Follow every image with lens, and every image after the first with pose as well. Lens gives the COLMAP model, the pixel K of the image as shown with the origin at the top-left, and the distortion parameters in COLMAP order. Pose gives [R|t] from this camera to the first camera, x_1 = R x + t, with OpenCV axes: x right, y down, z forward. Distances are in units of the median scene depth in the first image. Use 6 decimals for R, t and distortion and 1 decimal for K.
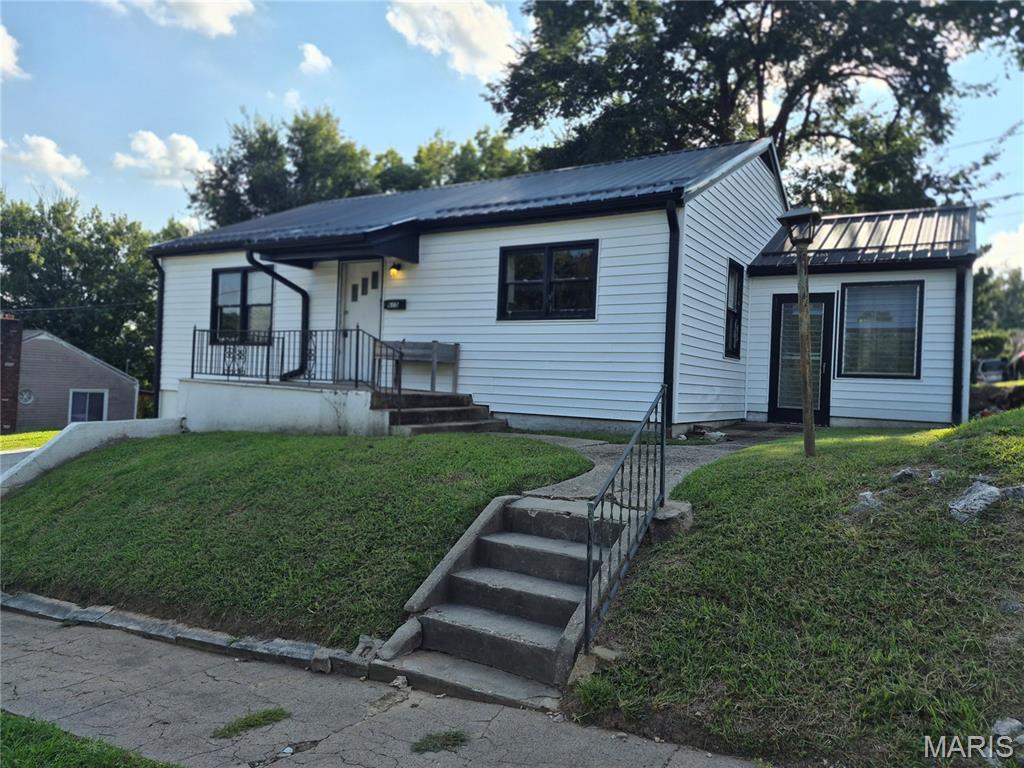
lens RADIAL K [[714.1, 0, 509.0], [0, 714.1, 382.1], [0, 0, 1]] dist [0.108515, -0.103592]
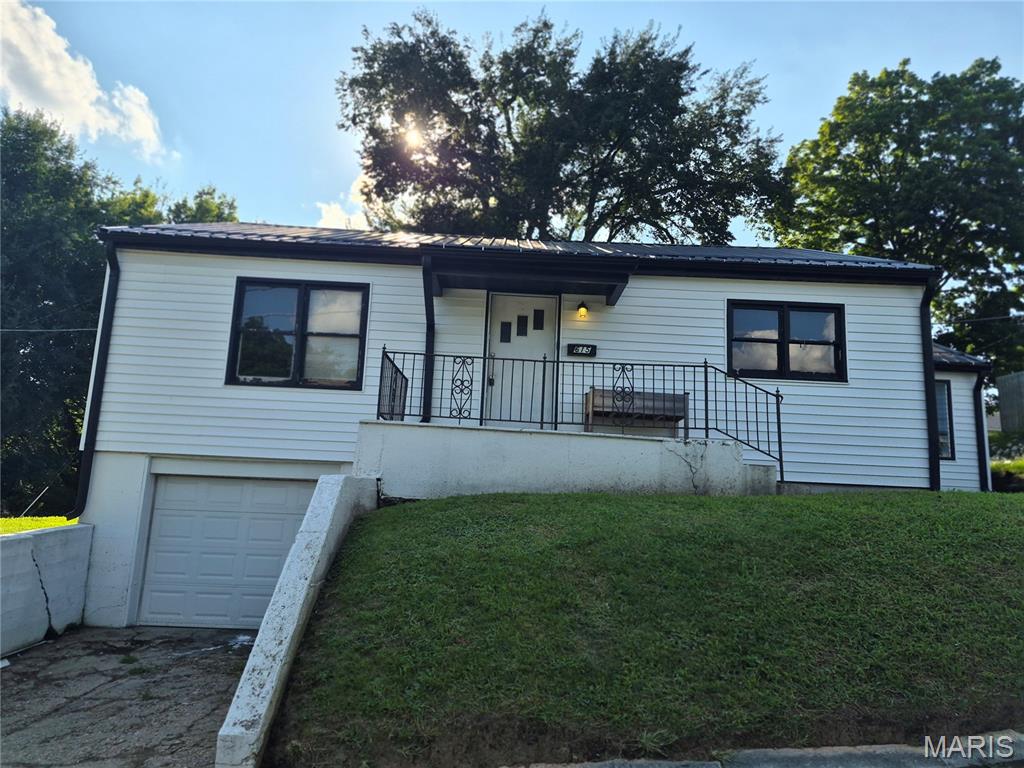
lens RADIAL K [[714.1, 0, 509.0], [0, 714.1, 382.1], [0, 0, 1]] dist [0.108515, -0.103592]
pose [[0.831610, 0.094262, 0.547302, -0.679263], [-0.006838, 0.987154, -0.159627, 0.062099], [-0.555318, 0.129005, 0.821572, 0.365537]]
